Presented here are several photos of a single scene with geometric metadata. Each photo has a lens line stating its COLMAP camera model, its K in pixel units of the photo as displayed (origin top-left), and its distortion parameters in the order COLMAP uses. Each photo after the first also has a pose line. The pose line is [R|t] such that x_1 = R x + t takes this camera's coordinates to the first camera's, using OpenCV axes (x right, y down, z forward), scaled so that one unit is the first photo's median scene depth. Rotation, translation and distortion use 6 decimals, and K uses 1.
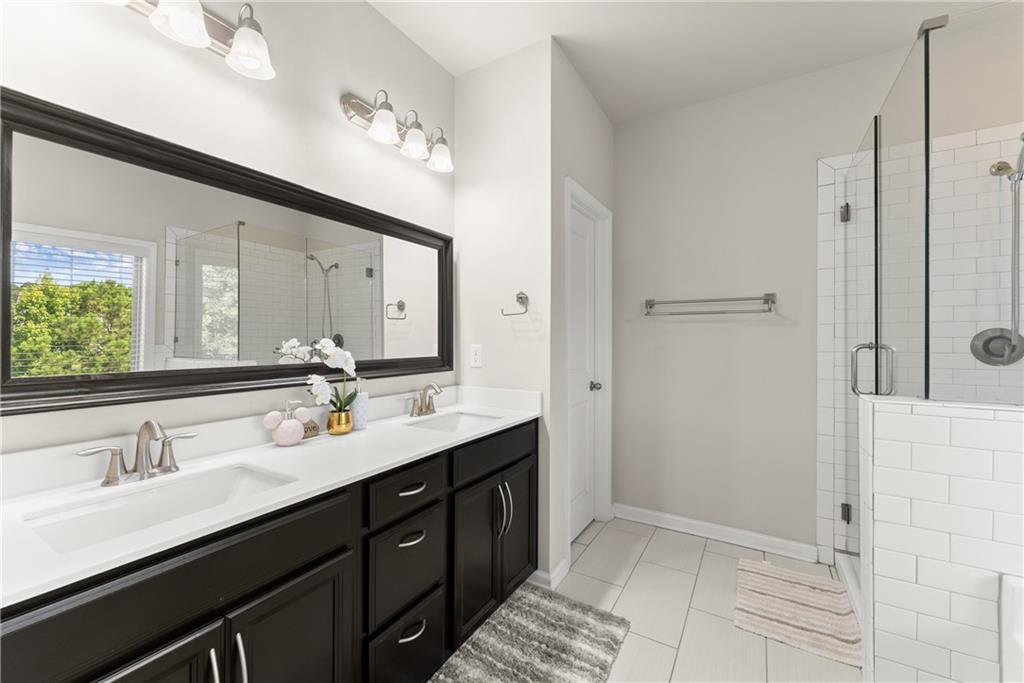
lens RADIAL K [[414.4, 0, 512.3], [0, 414.4, 331.9], [0, 0, 1]] dist [0.001721, 0.000080]
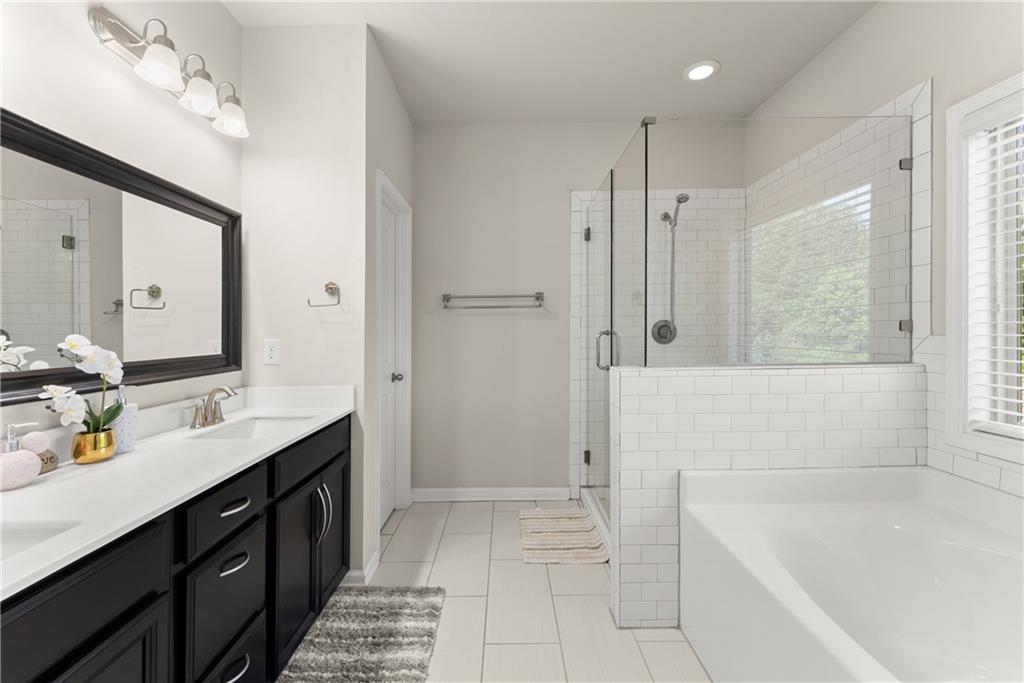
lens RADIAL K [[417.0, 0, 511.6], [0, 417.0, 326.6], [0, 0, 1]] dist [-0.000810, -0.000130]
pose [[0.851806, -0.008899, 0.523783, -0.130172], [0.005766, 0.999954, 0.007611, 0.000499], [-0.523826, -0.003463, 0.851818, -0.025730]]
